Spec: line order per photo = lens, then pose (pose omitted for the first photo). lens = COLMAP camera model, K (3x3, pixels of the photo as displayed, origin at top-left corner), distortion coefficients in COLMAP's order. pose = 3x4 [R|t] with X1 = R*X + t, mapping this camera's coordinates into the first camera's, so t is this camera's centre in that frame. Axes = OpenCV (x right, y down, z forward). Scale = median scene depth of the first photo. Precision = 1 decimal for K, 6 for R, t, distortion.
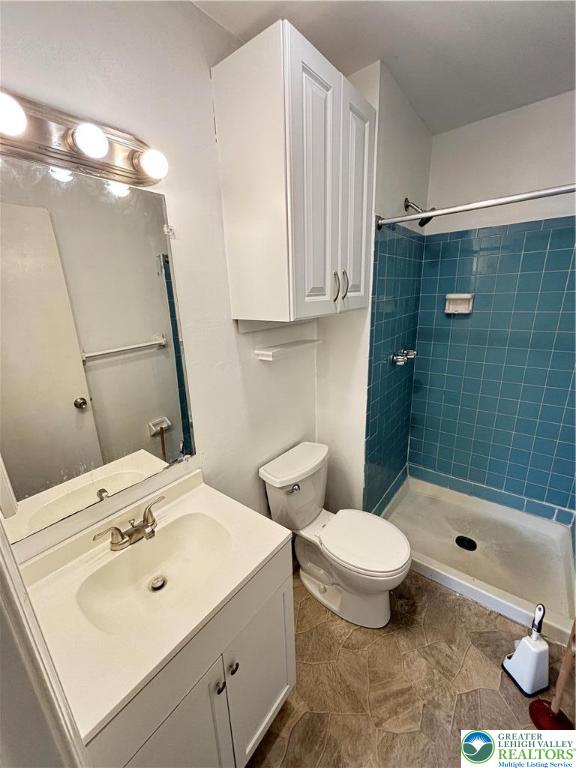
lens RADIAL K [[309.9, 0, 288.0], [0, 309.9, 384.0], [0, 0, 1]] dist [0.002616, -0.000436]
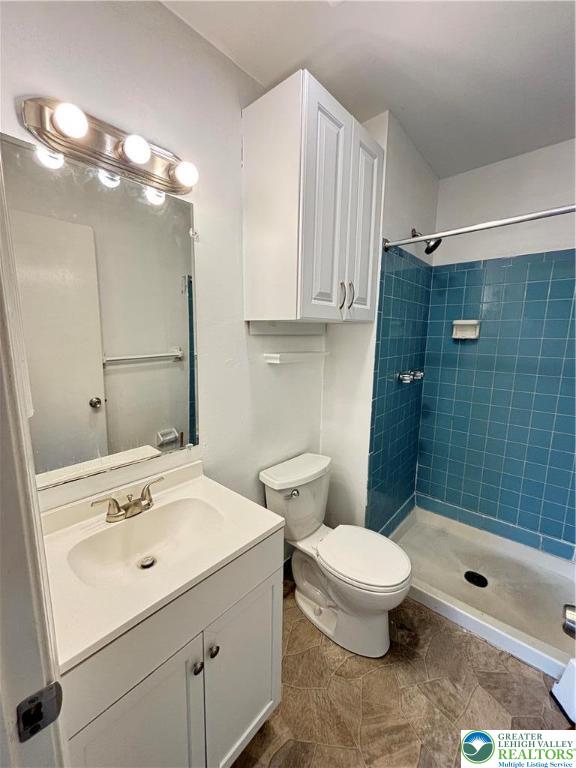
lens RADIAL K [[311.4, 0, 288.0], [0, 311.4, 384.0], [0, 0, 1]] dist [0.001652, -0.000018]
pose [[0.997289, 0.056976, -0.046563, 0.029750], [-0.062428, 0.990123, -0.125535, 0.116713], [0.038951, 0.128102, 0.990996, -0.030475]]
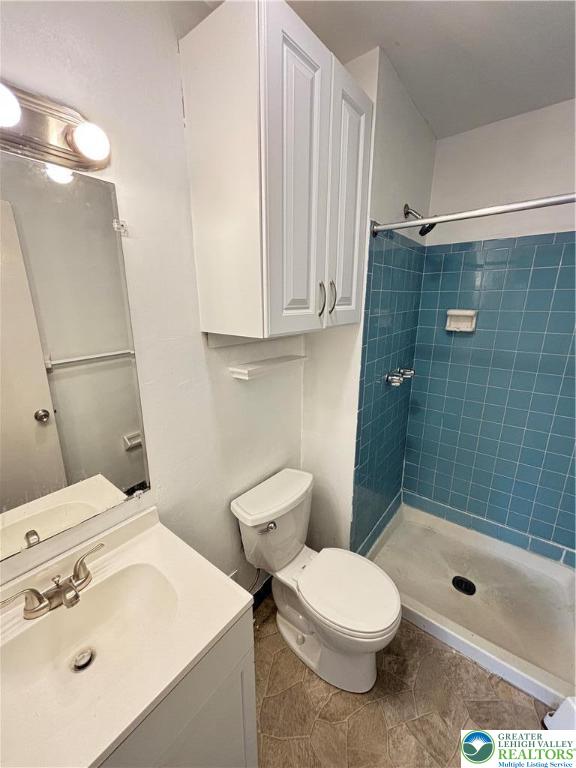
lens RADIAL K [[309.9, 0, 288.0], [0, 309.9, 384.0], [0, 0, 1]] dist [0.002616, -0.000436]
pose [[0.999449, 0.033009, 0.003545, 0.055654], [-0.032916, 0.999178, -0.023646, -0.044684], [-0.004322, 0.023516, 0.999714, 0.118584]]
